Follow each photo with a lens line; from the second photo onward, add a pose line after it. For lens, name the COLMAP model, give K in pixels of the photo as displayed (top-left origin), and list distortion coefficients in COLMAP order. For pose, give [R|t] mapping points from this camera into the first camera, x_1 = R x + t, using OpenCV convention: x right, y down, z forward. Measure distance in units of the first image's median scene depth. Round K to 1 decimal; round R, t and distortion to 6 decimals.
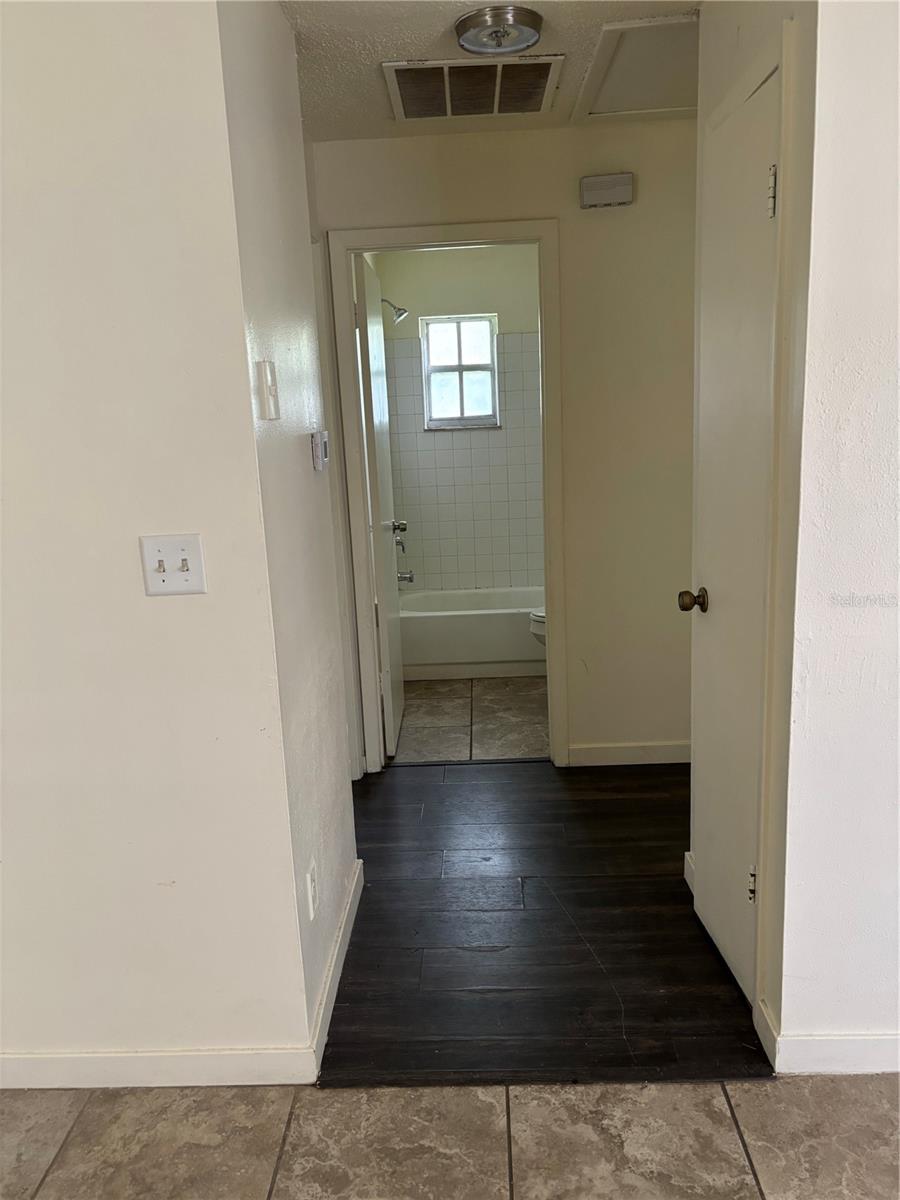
lens RADIAL K [[913.2, 0, 446.6], [0, 913.2, 604.0], [0, 0, 1]] dist [0.079529, -0.089318]
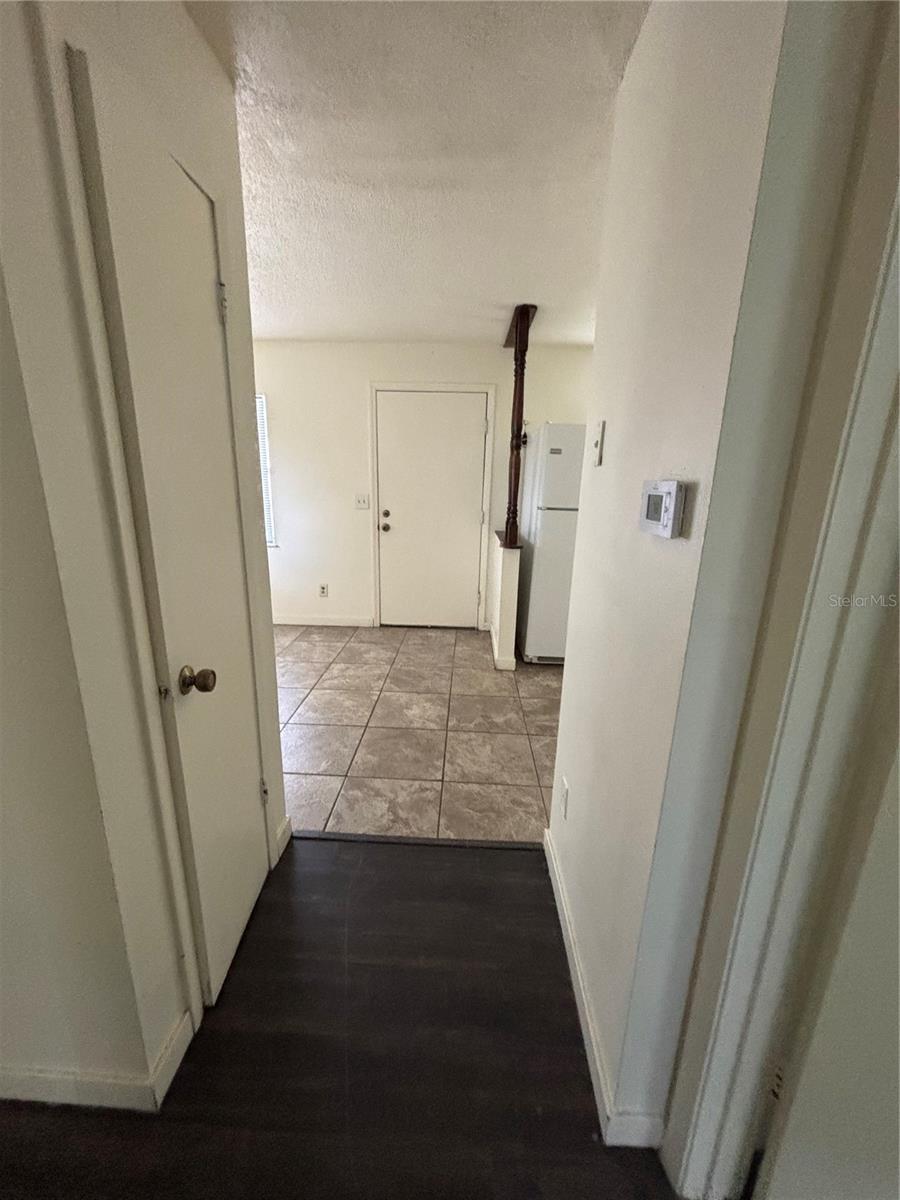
lens RADIAL K [[475.1, 0, 450.0], [0, 475.1, 600.0], [0, 0, 1]] dist [0.024320, 0.000035]
pose [[-0.999820, 0.014475, 0.012273, 0.023470], [0.018457, 0.892149, 0.451365, -0.351650], [-0.004416, 0.451510, -0.892255, 1.747055]]
